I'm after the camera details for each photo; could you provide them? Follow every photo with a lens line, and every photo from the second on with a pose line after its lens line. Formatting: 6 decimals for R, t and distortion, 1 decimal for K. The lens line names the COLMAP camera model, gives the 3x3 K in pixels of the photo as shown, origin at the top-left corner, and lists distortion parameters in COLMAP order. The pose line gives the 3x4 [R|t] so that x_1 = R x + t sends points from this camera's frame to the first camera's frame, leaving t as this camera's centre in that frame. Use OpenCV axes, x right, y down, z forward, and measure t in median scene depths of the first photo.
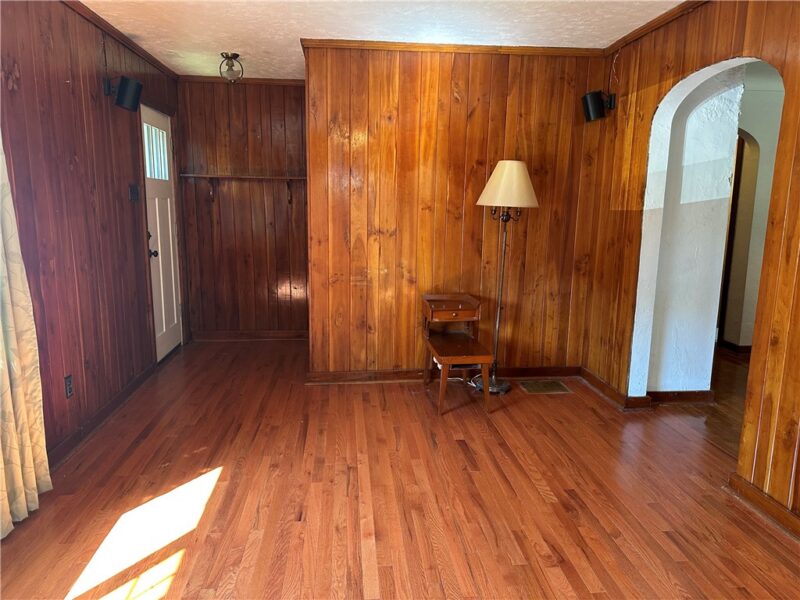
lens RADIAL K [[557.8, 0, 400.0], [0, 557.8, 300.0], [0, 0, 1]] dist [0.103908, -0.097838]
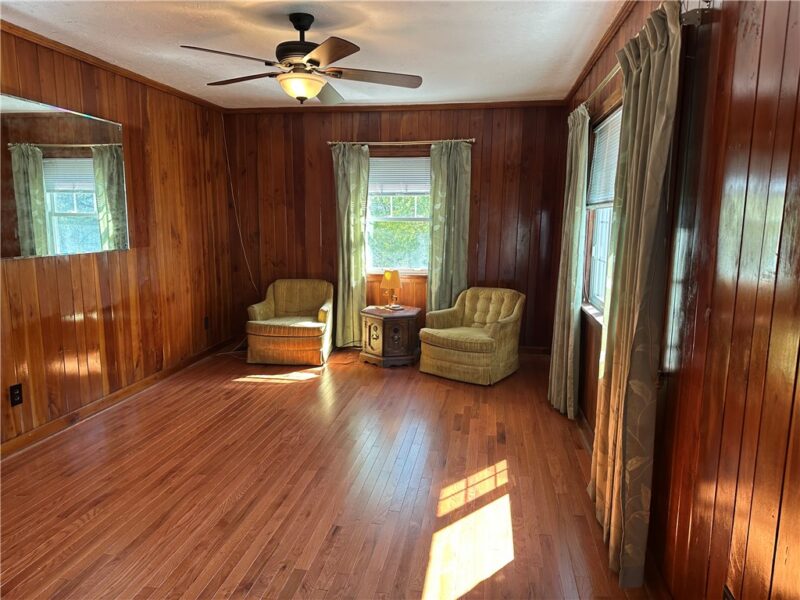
lens RADIAL K [[557.8, 0, 400.0], [0, 557.8, 300.0], [0, 0, 1]] dist [0.103908, -0.097838]
pose [[-0.965137, -0.047527, 0.257393, -0.497894], [0.036952, 0.948786, 0.313750, -0.302025], [-0.259122, 0.312323, -0.913953, 1.670144]]
